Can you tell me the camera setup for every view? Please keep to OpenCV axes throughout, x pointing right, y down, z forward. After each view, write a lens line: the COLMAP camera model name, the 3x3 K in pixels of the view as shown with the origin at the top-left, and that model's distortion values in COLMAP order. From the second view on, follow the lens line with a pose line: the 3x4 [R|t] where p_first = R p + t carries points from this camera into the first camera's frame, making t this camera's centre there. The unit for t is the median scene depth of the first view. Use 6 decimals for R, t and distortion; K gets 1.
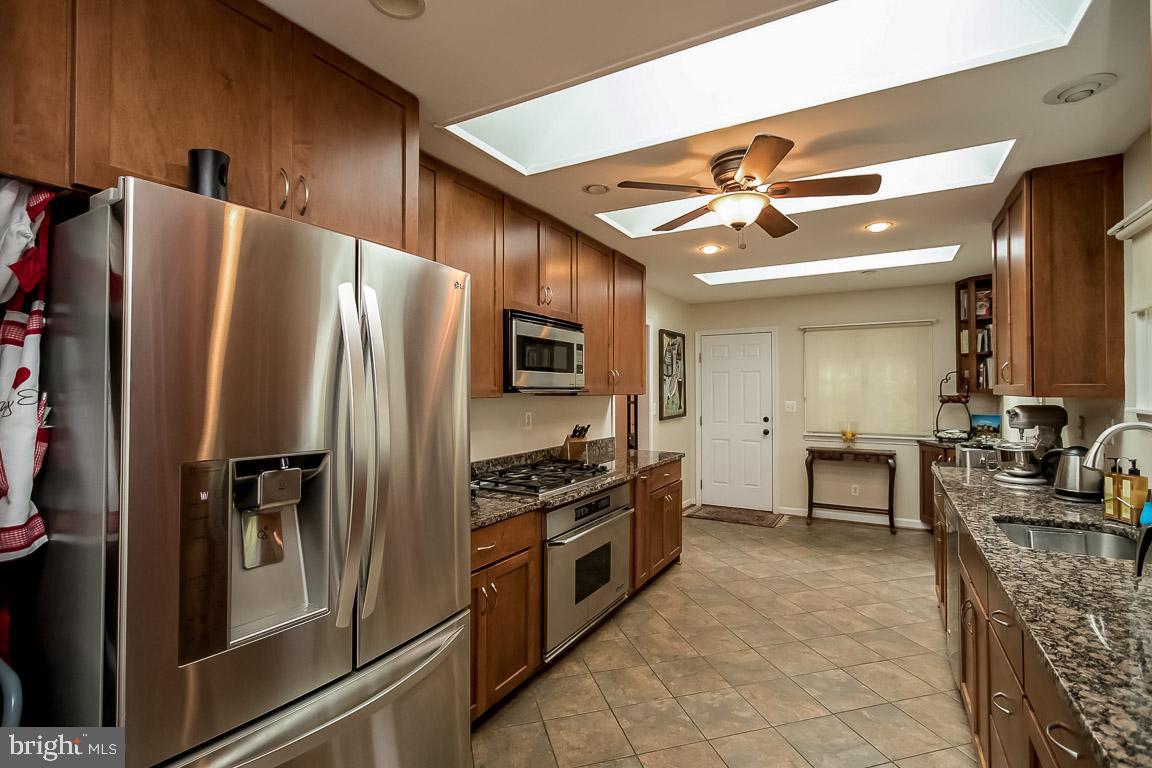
lens RADIAL K [[521.8, 0, 570.7], [0, 521.8, 382.7], [0, 0, 1]] dist [0.011256, 0.001163]
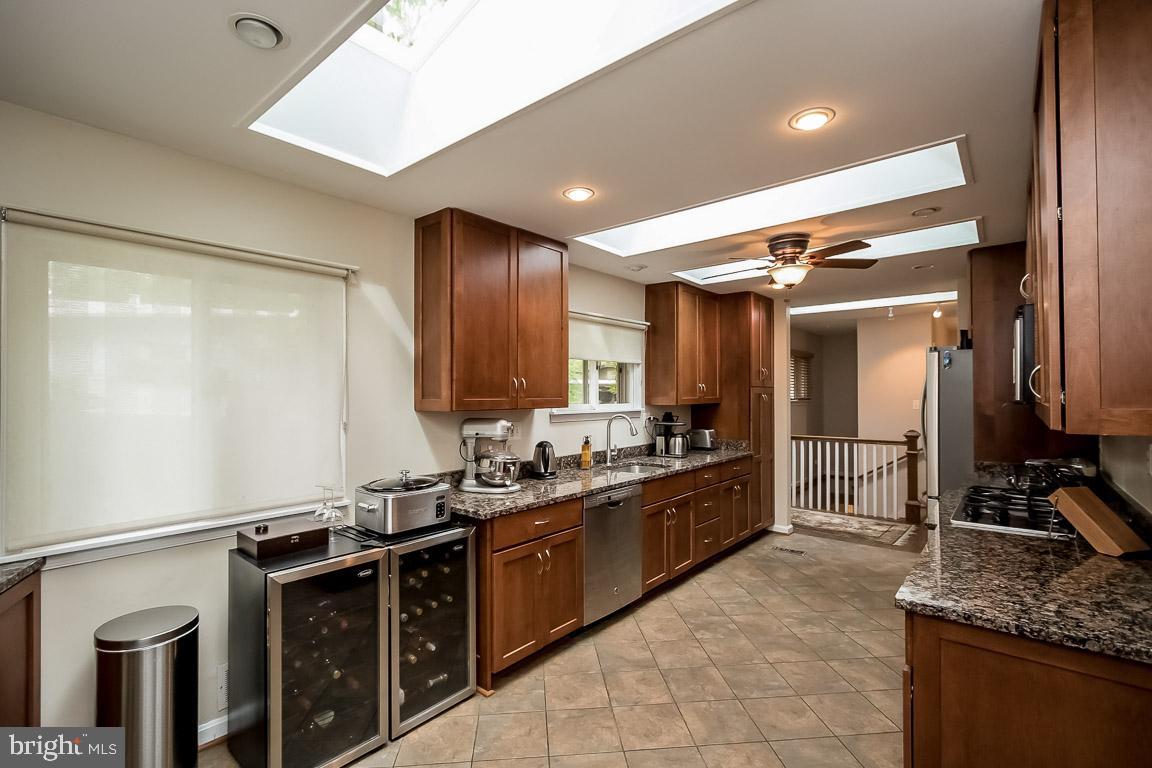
lens RADIAL K [[548.5, 0, 570.1], [0, 548.5, 389.5], [0, 0, 1]] dist [0.001107, -0.001044]
pose [[-0.988663, -0.000712, 0.150148, 0.537697], [-0.002837, 0.999899, -0.013936, 0.007329], [-0.150123, -0.014204, -0.988565, 1.990321]]
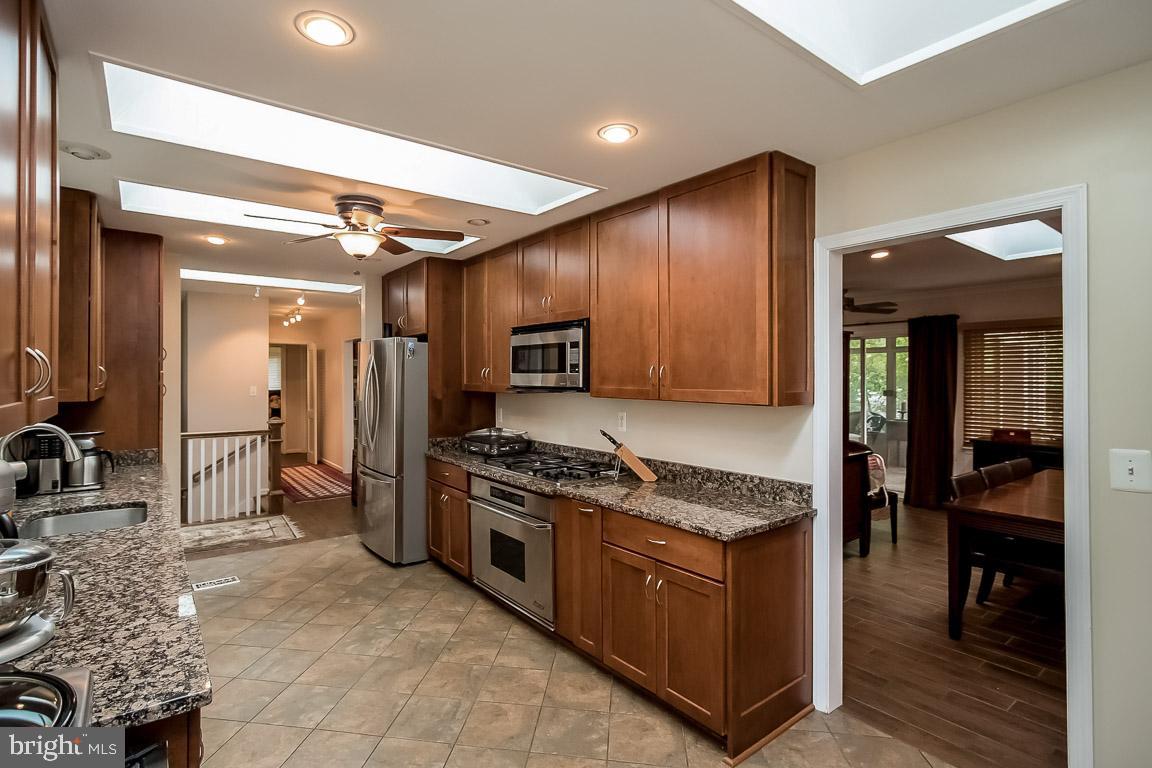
lens RADIAL K [[548.5, 0, 575.7], [0, 548.5, 379.1], [0, 0, 1]] dist [0.001107, -0.001044]
pose [[-0.354984, -0.000750, -0.934872, 1.040092], [0.003840, 0.999990, -0.002261, -0.004477], [0.934864, -0.004392, -0.354978, 1.499349]]
